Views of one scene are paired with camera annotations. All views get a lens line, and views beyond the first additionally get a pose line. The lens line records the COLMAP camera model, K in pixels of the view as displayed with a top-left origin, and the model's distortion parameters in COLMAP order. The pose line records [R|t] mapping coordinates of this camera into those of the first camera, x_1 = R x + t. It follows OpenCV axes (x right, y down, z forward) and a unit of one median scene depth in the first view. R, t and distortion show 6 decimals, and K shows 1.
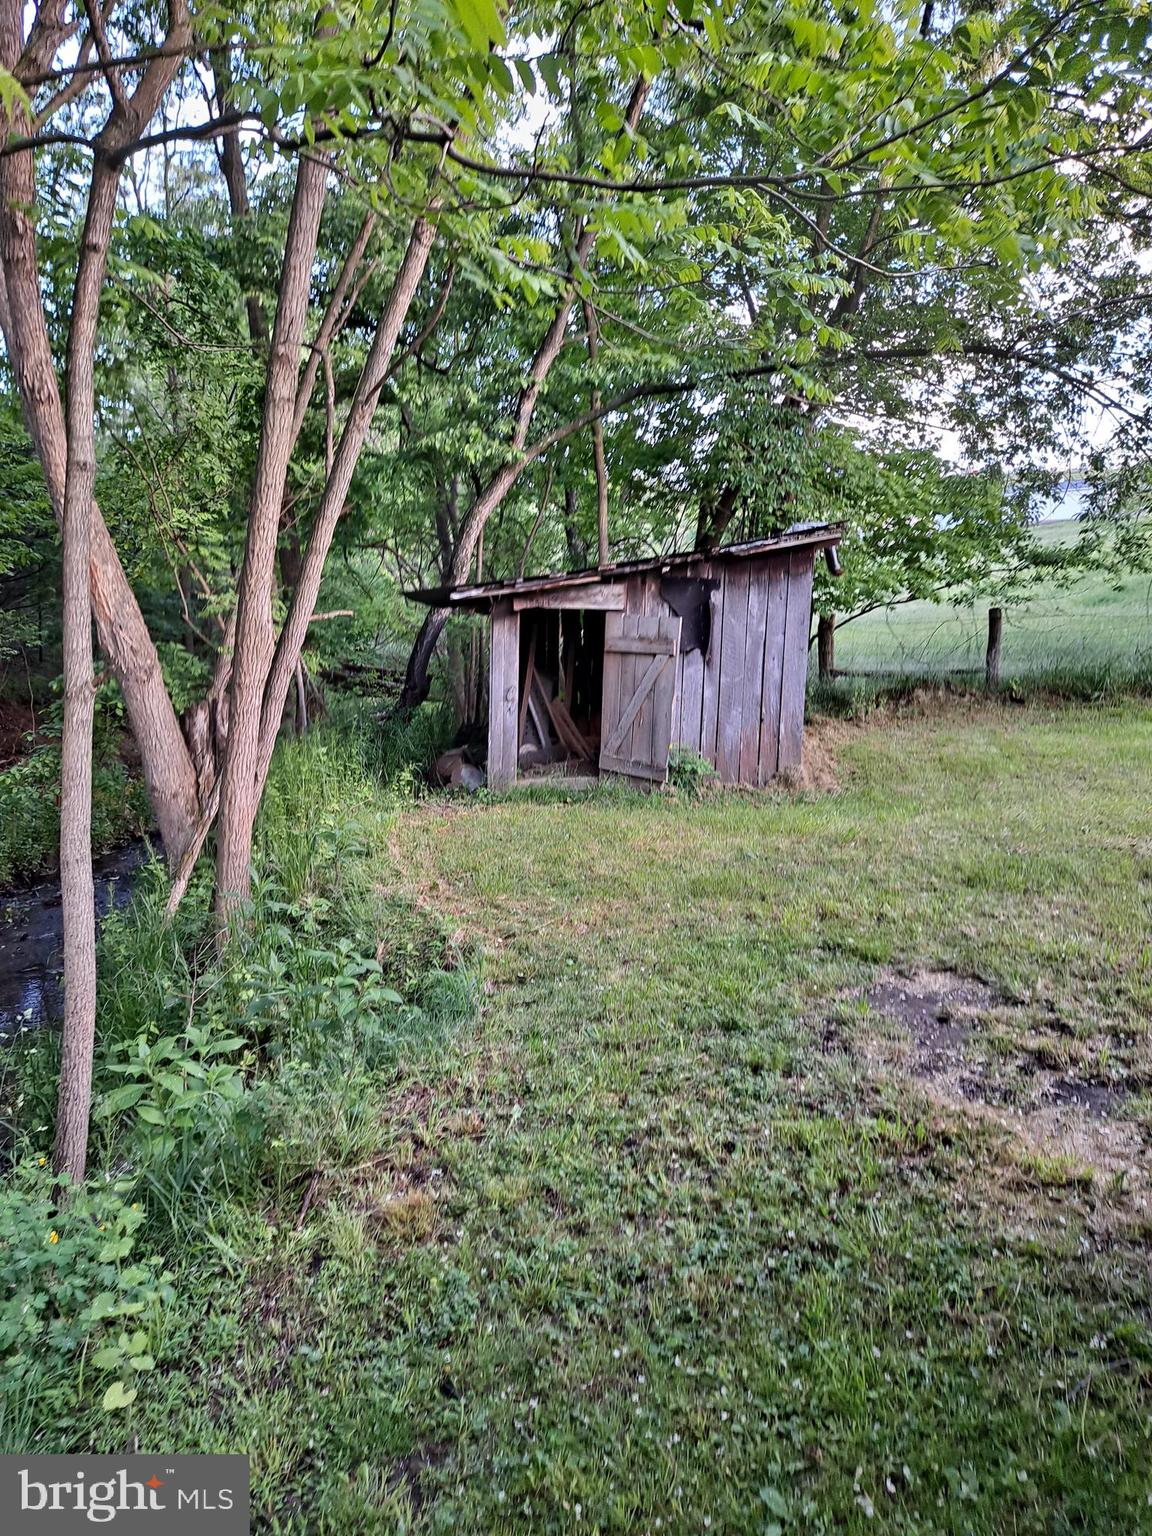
lens RADIAL K [[1118.3, 0, 574.7], [0, 1118.3, 799.6], [0, 0, 1]] dist [0.056931, -0.035120]
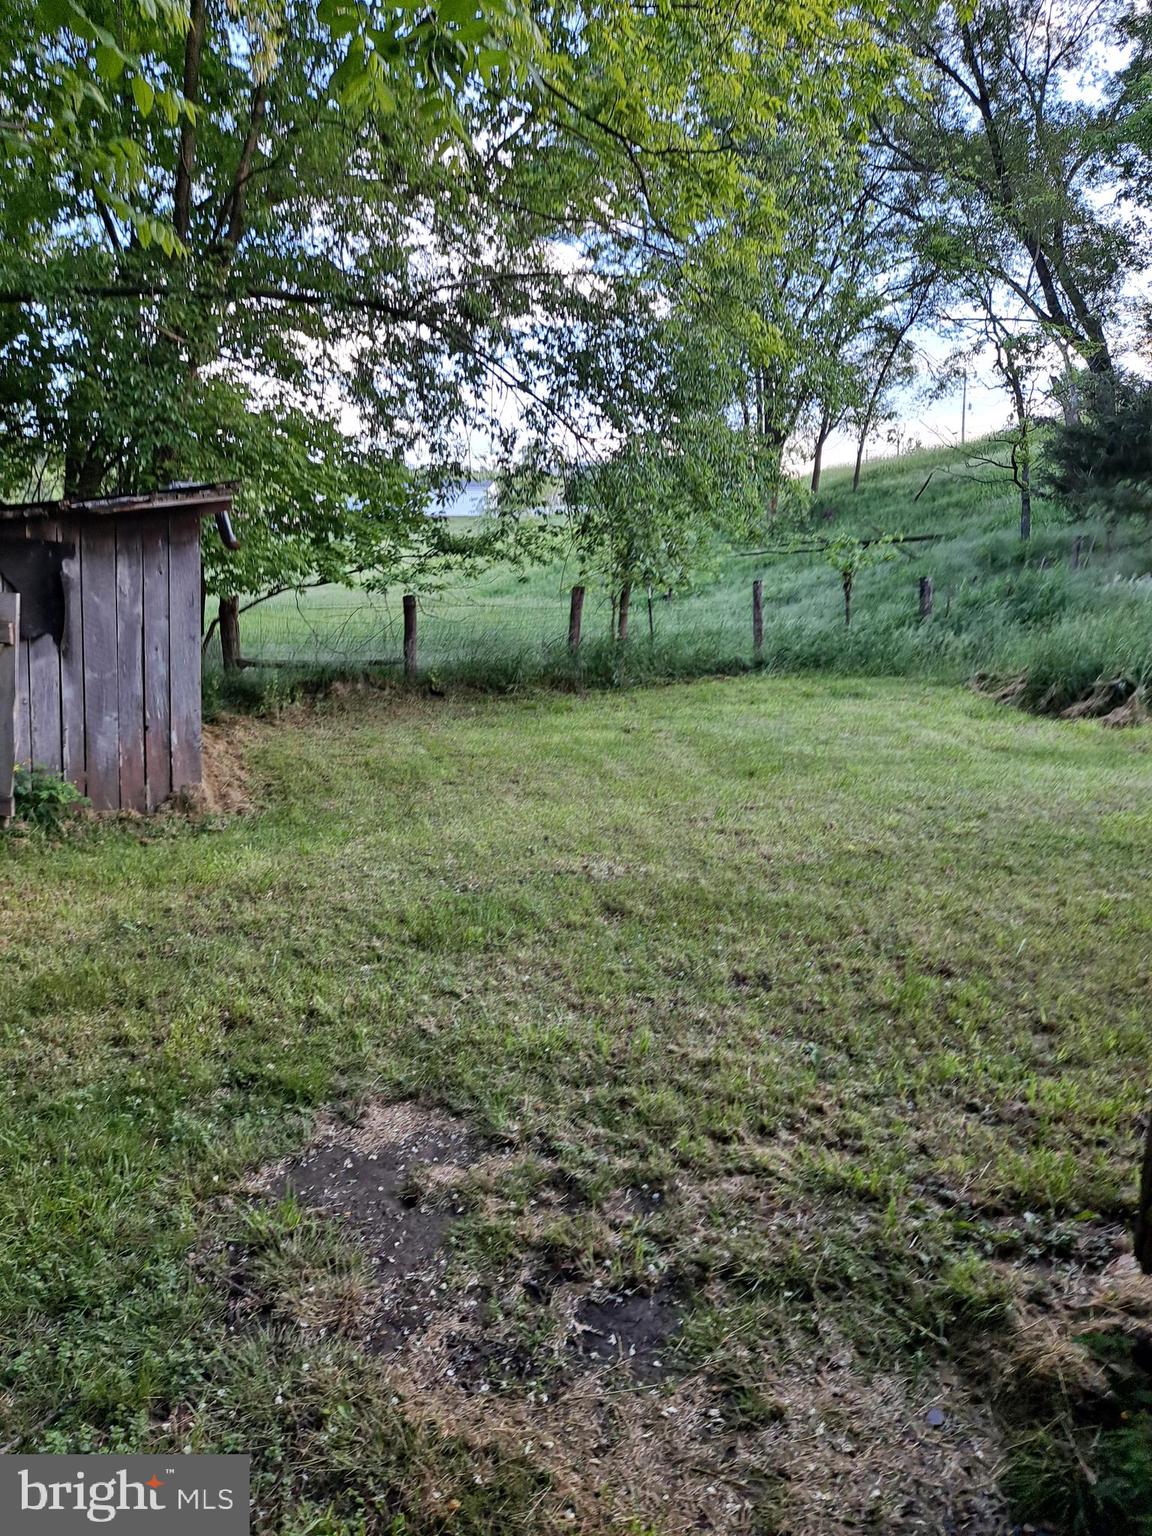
lens RADIAL K [[1118.3, 0, 572.2], [0, 1118.3, 790.5], [0, 0, 1]] dist [0.056931, -0.035120]
pose [[0.875390, -0.056347, 0.480123, 0.046954], [0.053293, 0.998379, 0.020002, -0.027068], [-0.480471, 0.008077, 0.876973, 0.165623]]
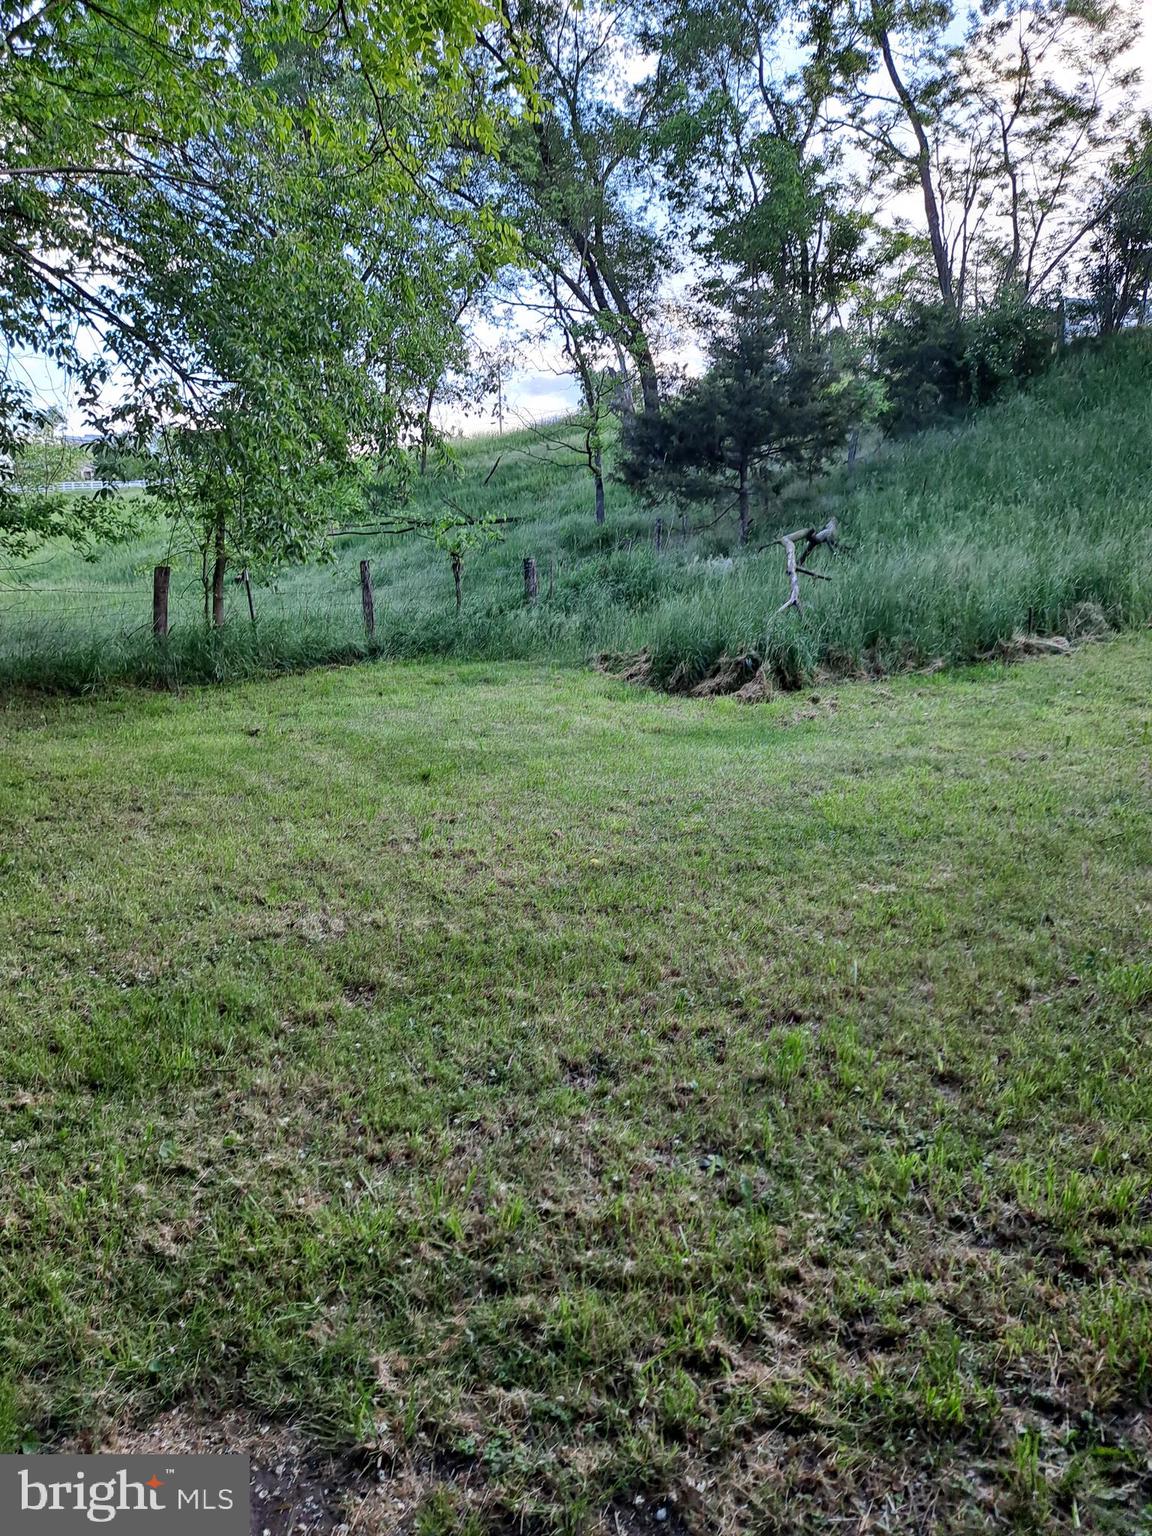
lens RADIAL K [[1118.3, 0, 564.4], [0, 1118.3, 777.7], [0, 0, 1]] dist [0.056931, -0.035120]
pose [[0.632723, -0.115742, 0.765680, 0.063368], [0.115533, 0.991810, 0.054454, -0.046685], [-0.765711, 0.054007, 0.640913, 0.306941]]
